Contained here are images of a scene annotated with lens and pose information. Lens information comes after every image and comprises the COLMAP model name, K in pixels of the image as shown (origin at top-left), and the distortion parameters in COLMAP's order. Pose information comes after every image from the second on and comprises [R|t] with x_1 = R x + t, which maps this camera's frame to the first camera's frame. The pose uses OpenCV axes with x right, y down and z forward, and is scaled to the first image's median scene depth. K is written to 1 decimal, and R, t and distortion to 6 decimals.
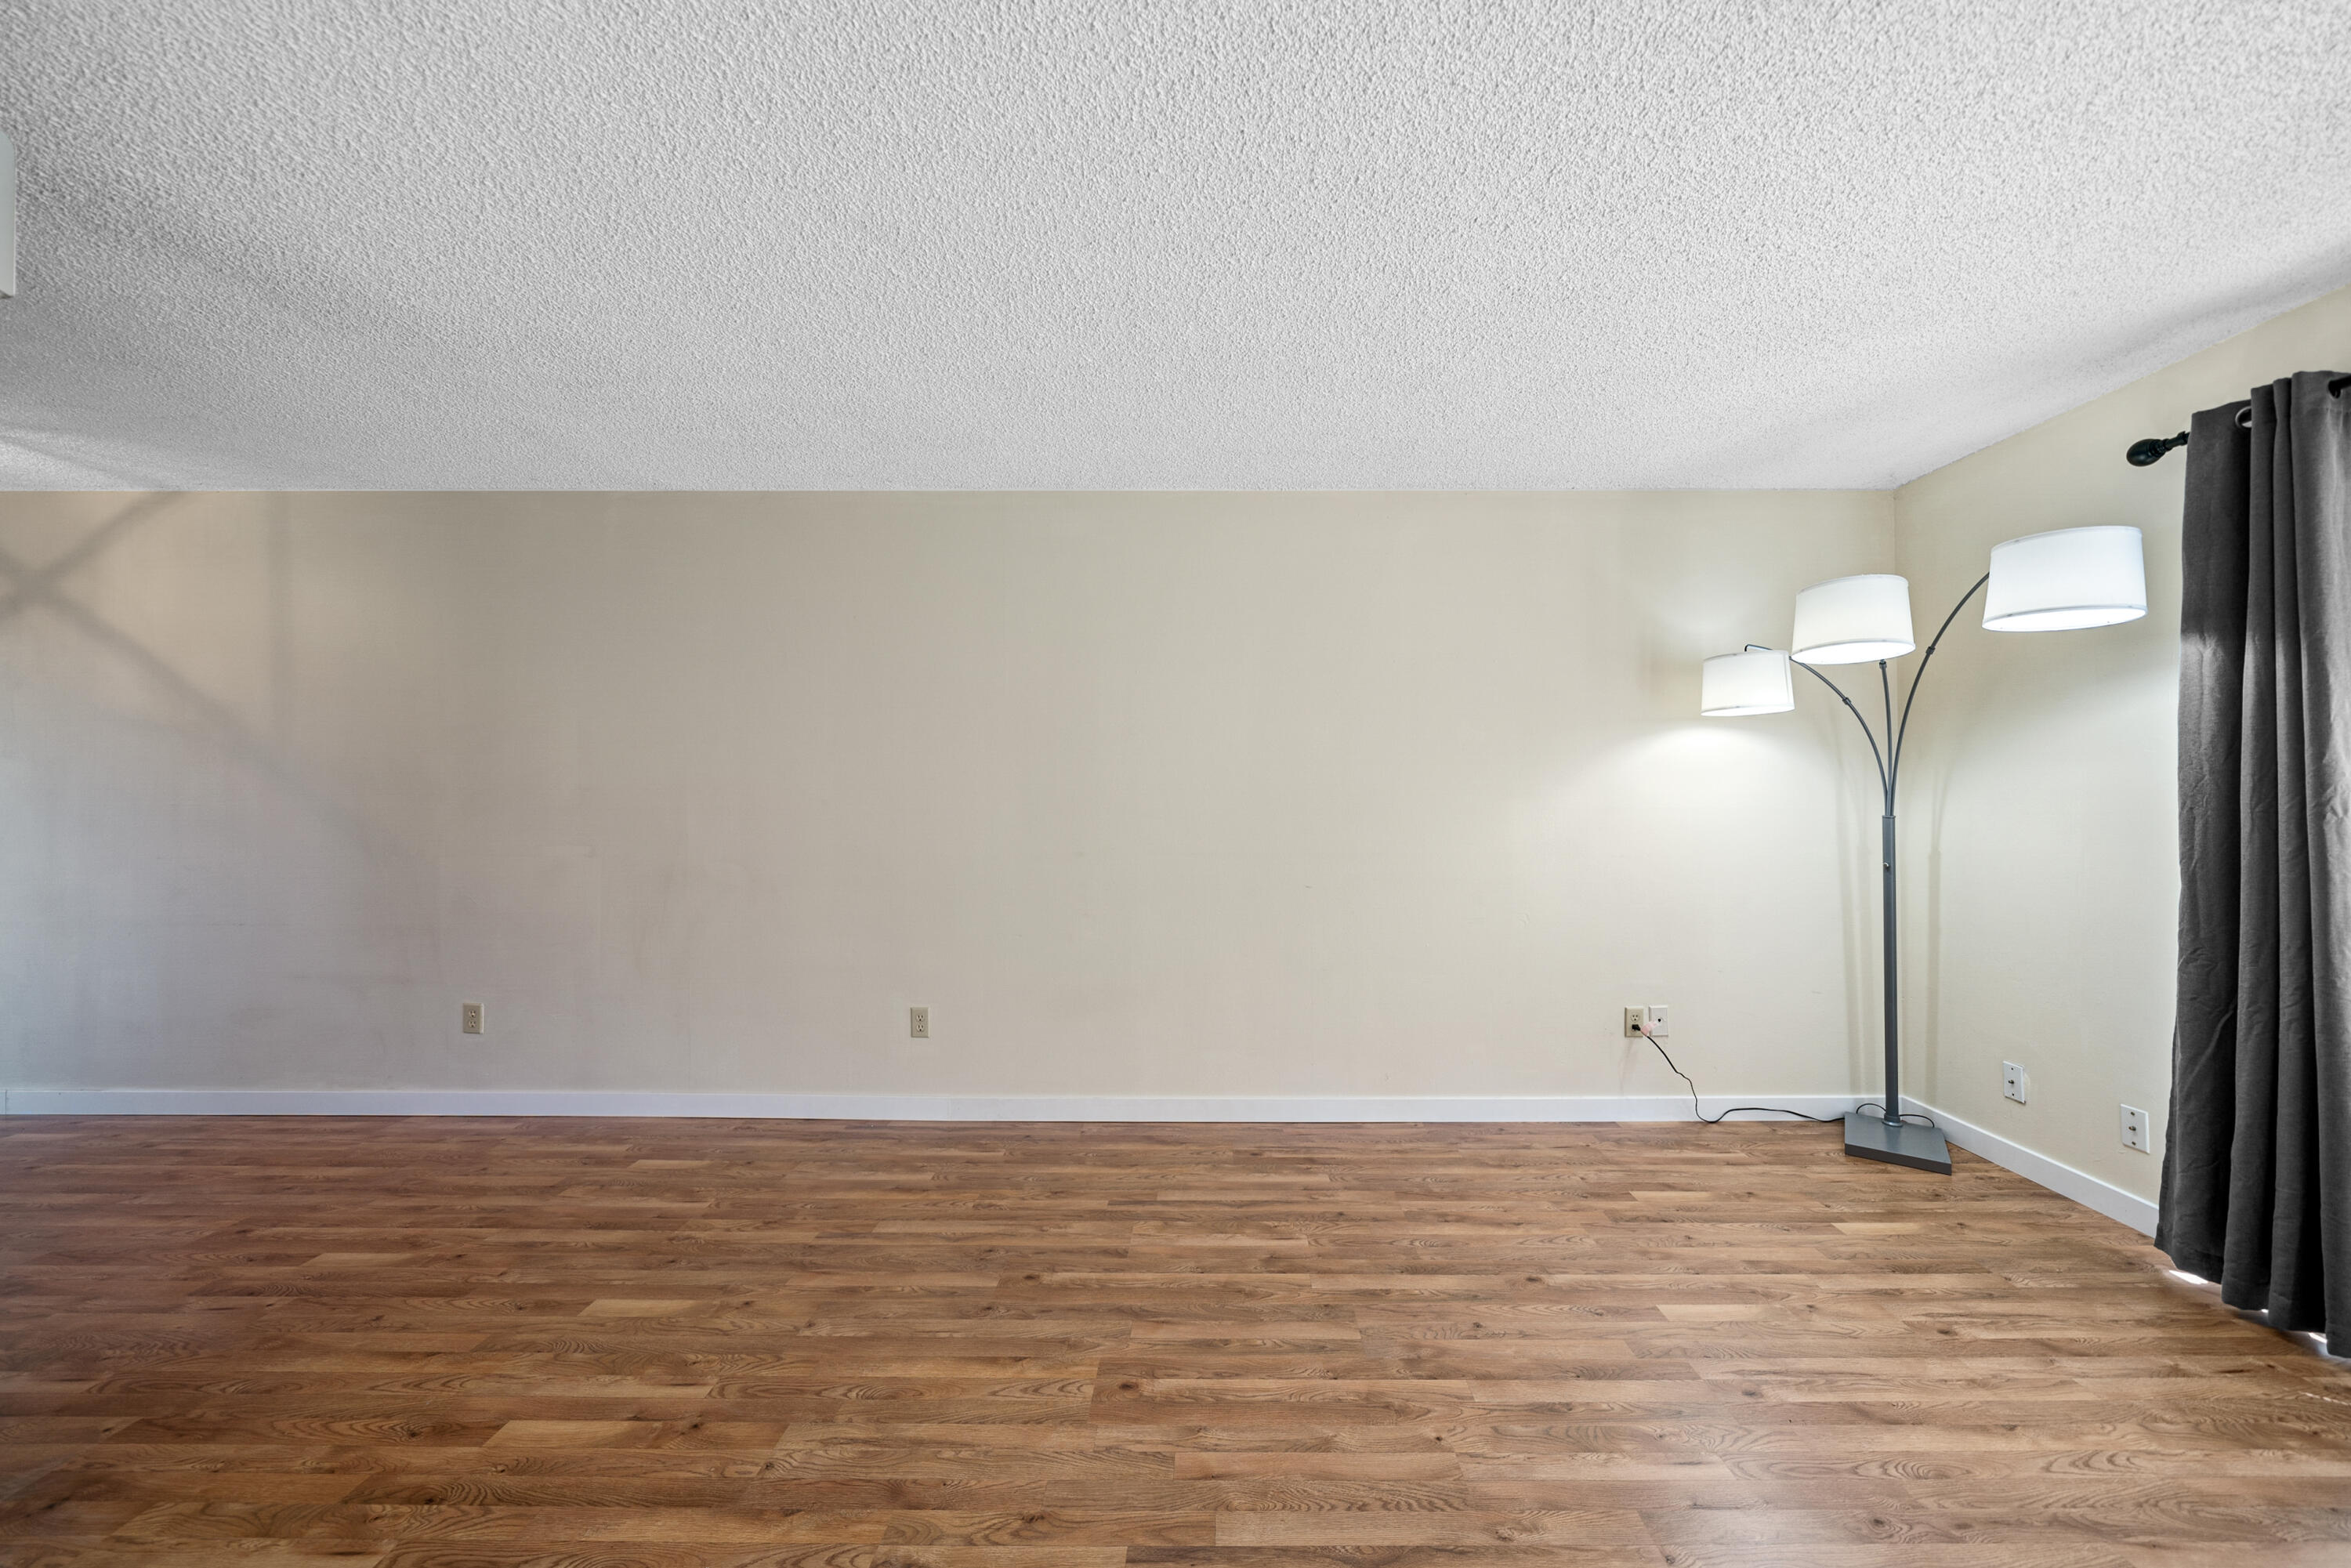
lens RADIAL K [[828.2, 0, 1224.8], [0, 828.2, 829.8], [0, 0, 1]] dist [-0.009903, 0.001102]
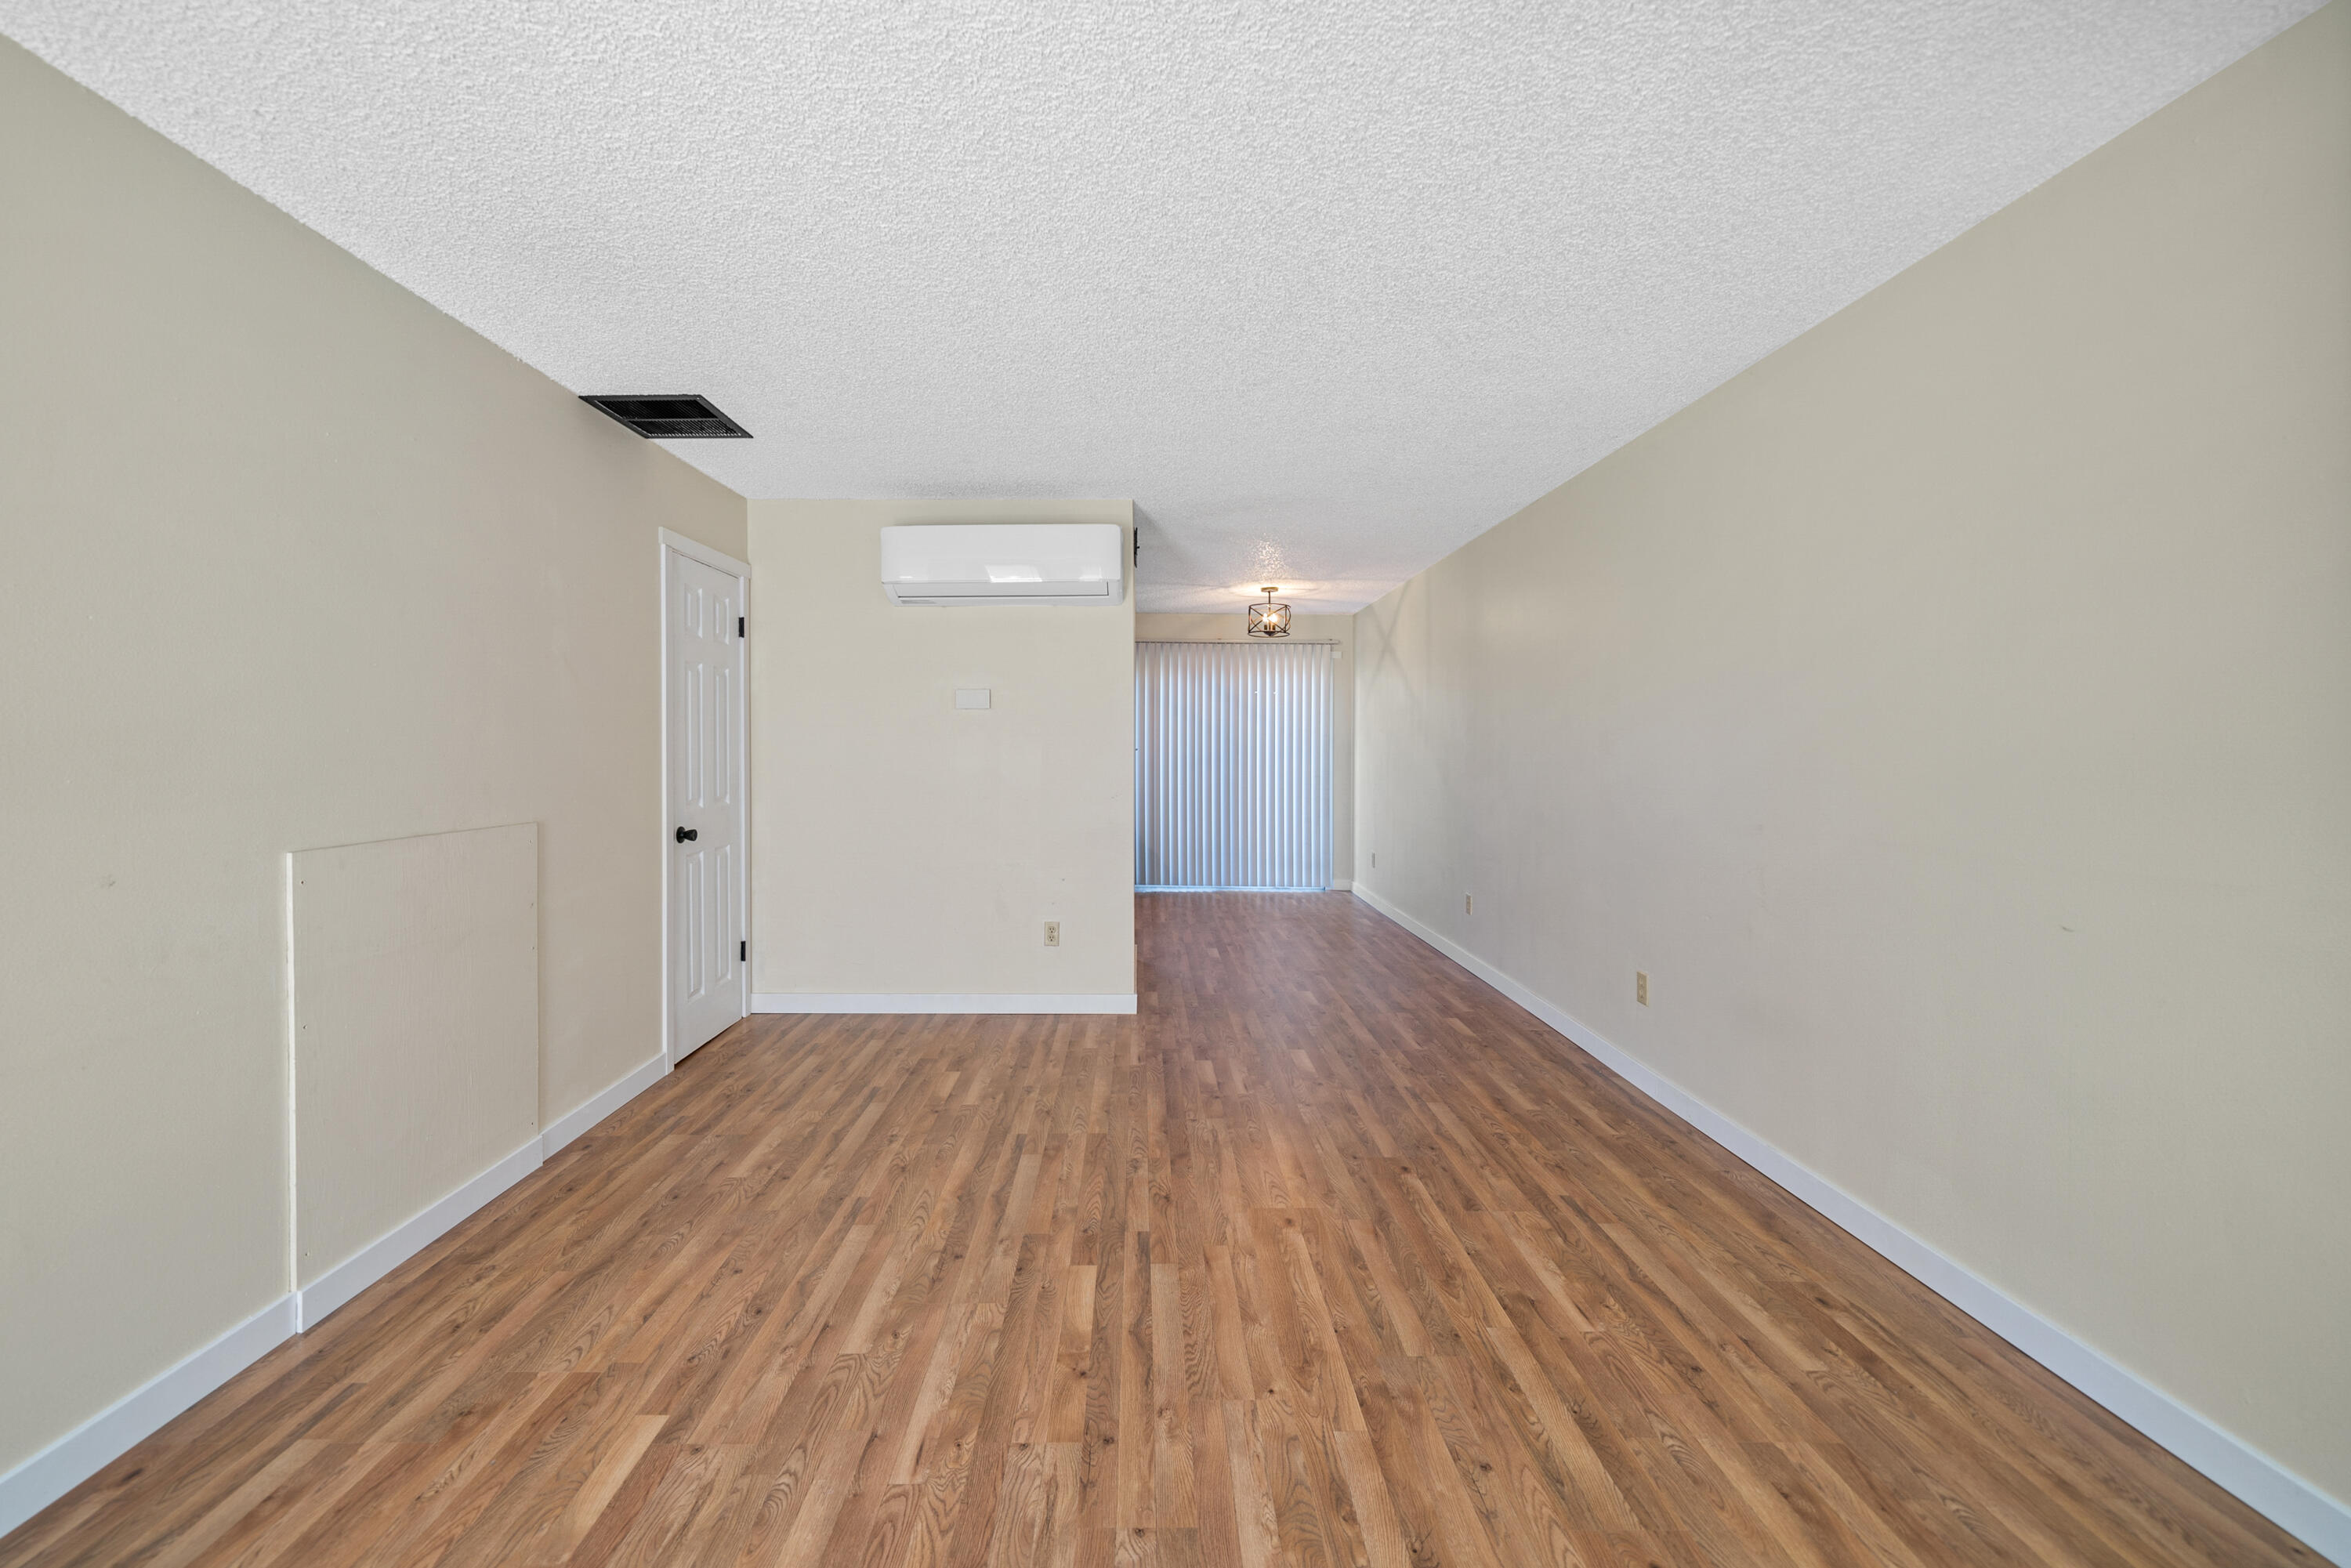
lens RADIAL K [[905.0, 0, 1141.8], [0, 905.0, 757.4], [0, 0, 1]] dist [-0.003846, -0.000025]
pose [[-0.004123, 0.010336, -0.999938, 0.908590], [-0.043039, 0.999018, 0.010504, -0.025818], [0.999065, 0.043080, -0.003674, 0.544954]]
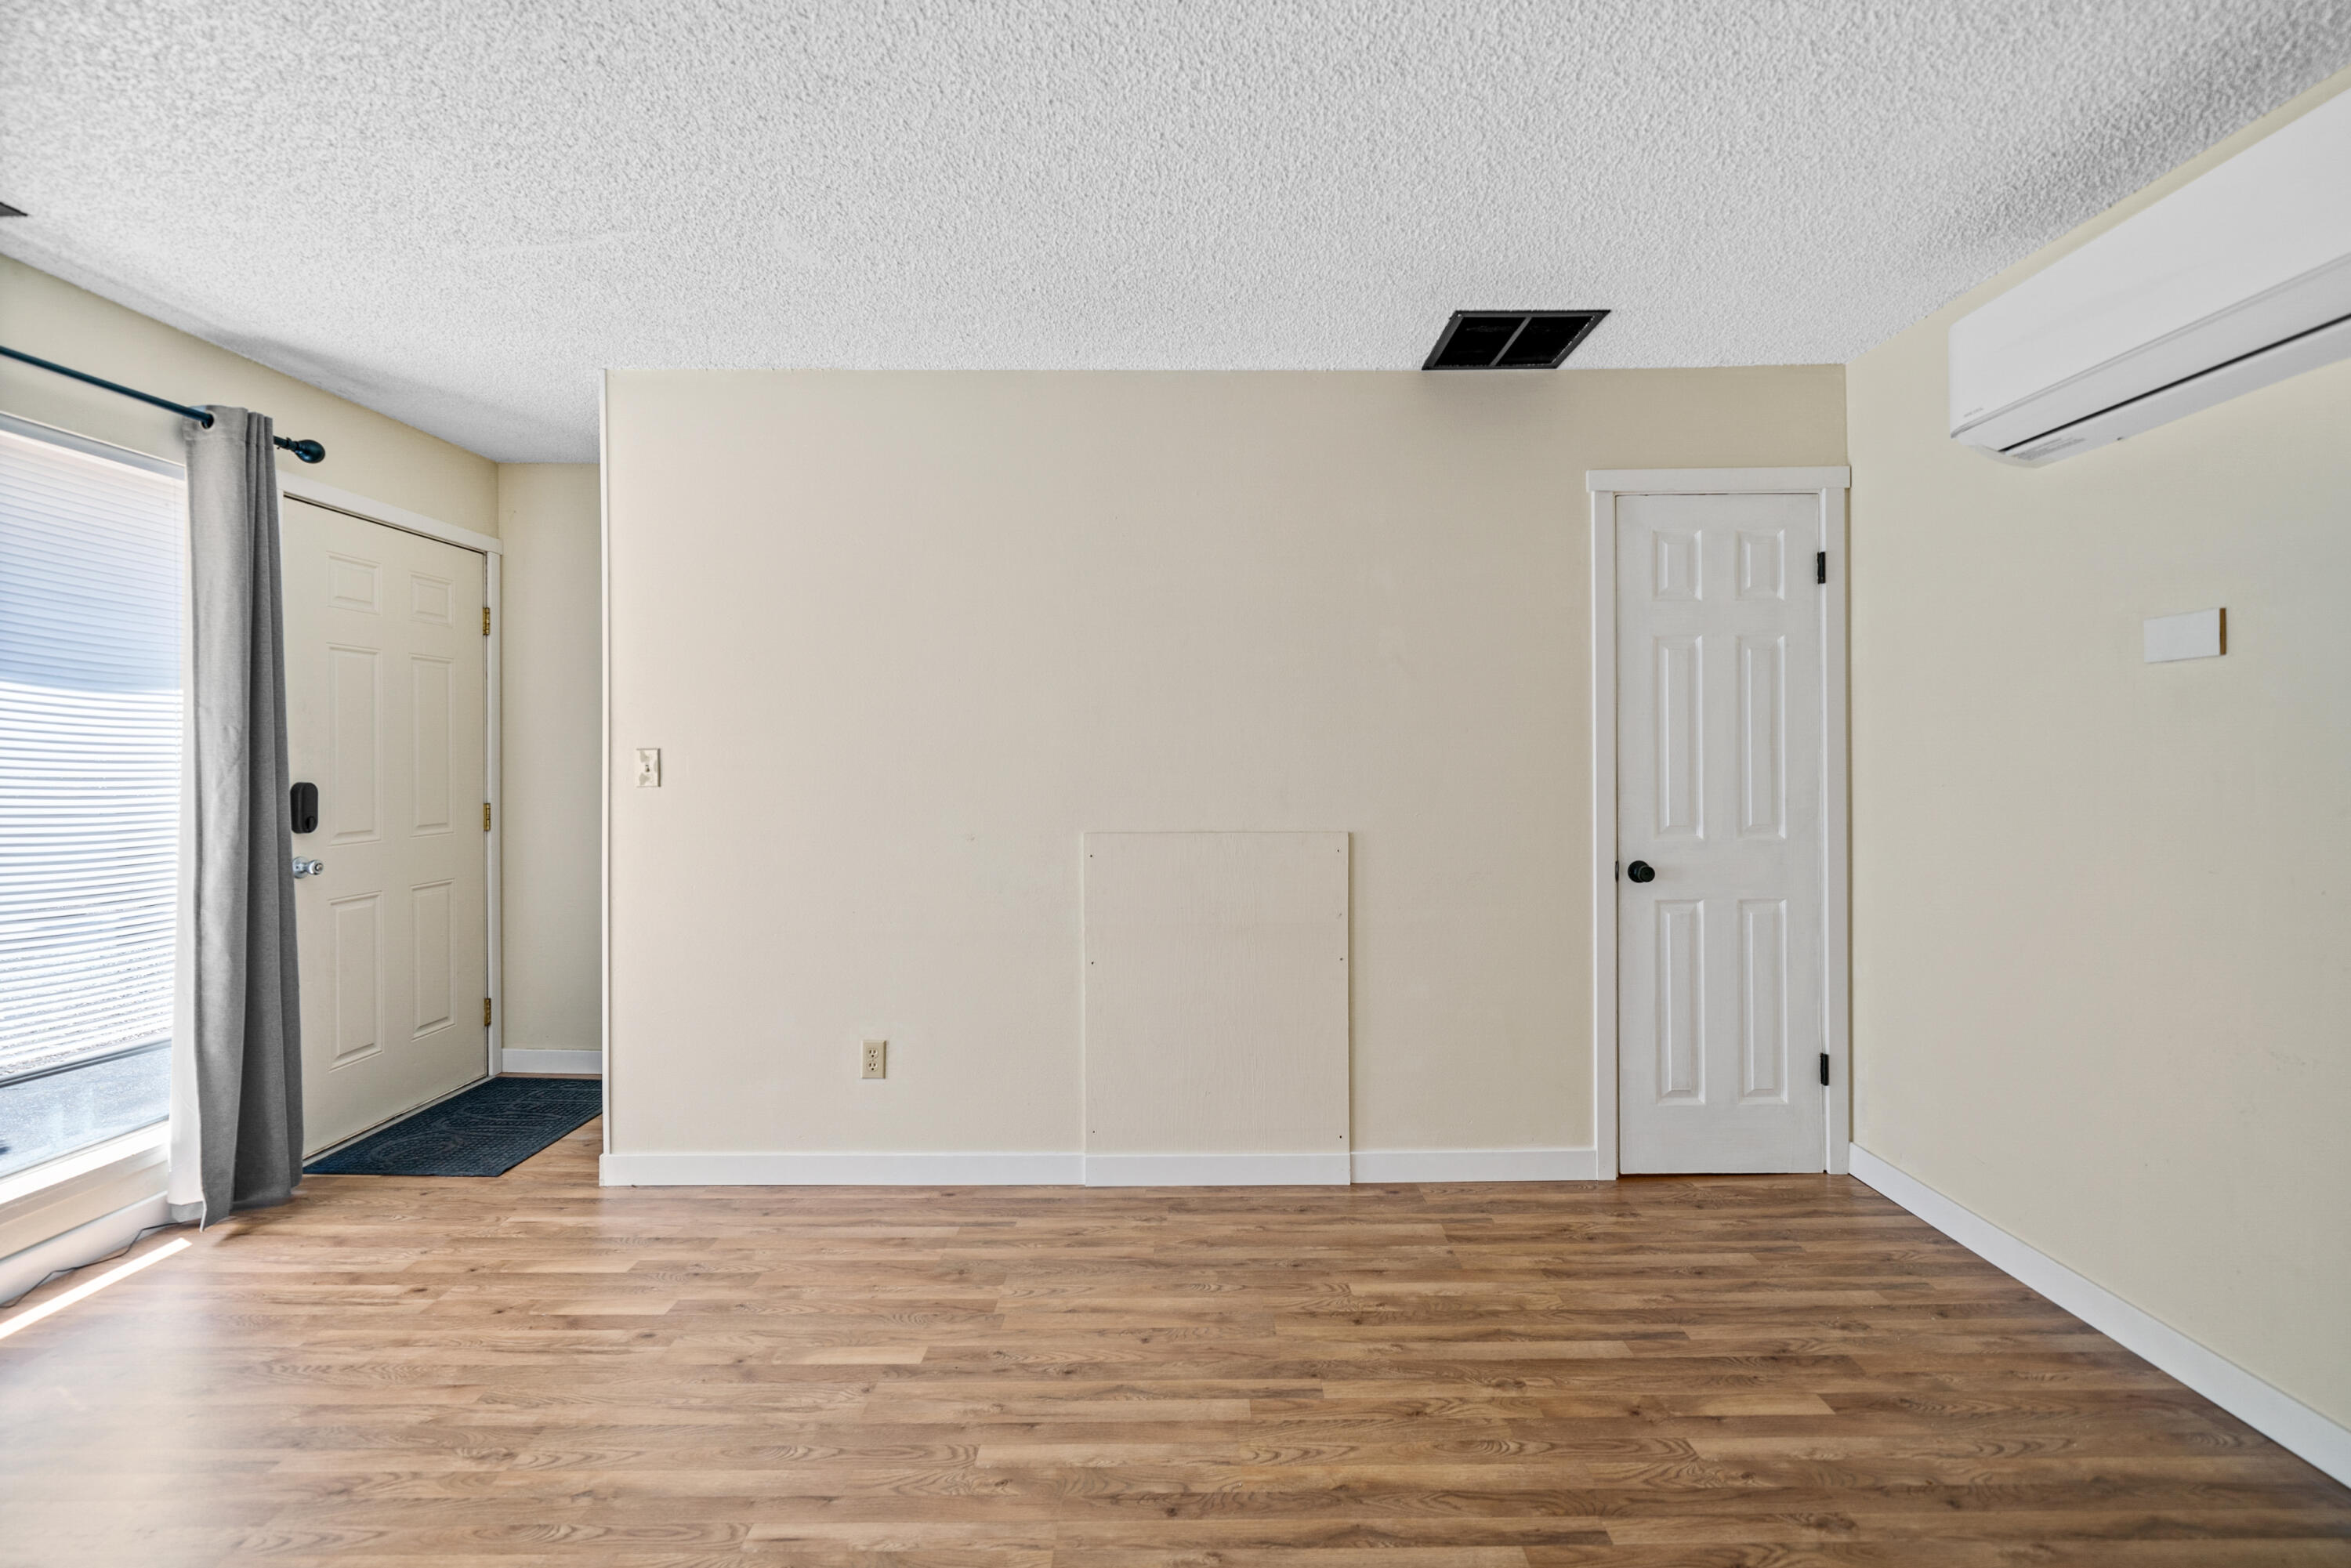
lens RADIAL K [[1053.3, 0, 1181.5], [0, 1053.3, 764.2], [0, 0, 1]] dist [0.002158, -0.000073]
pose [[-0.999958, 0.003016, 0.008624, -0.036286], [0.003402, 0.998975, 0.045142, -0.042137], [-0.008479, 0.045169, -0.998943, 1.081203]]
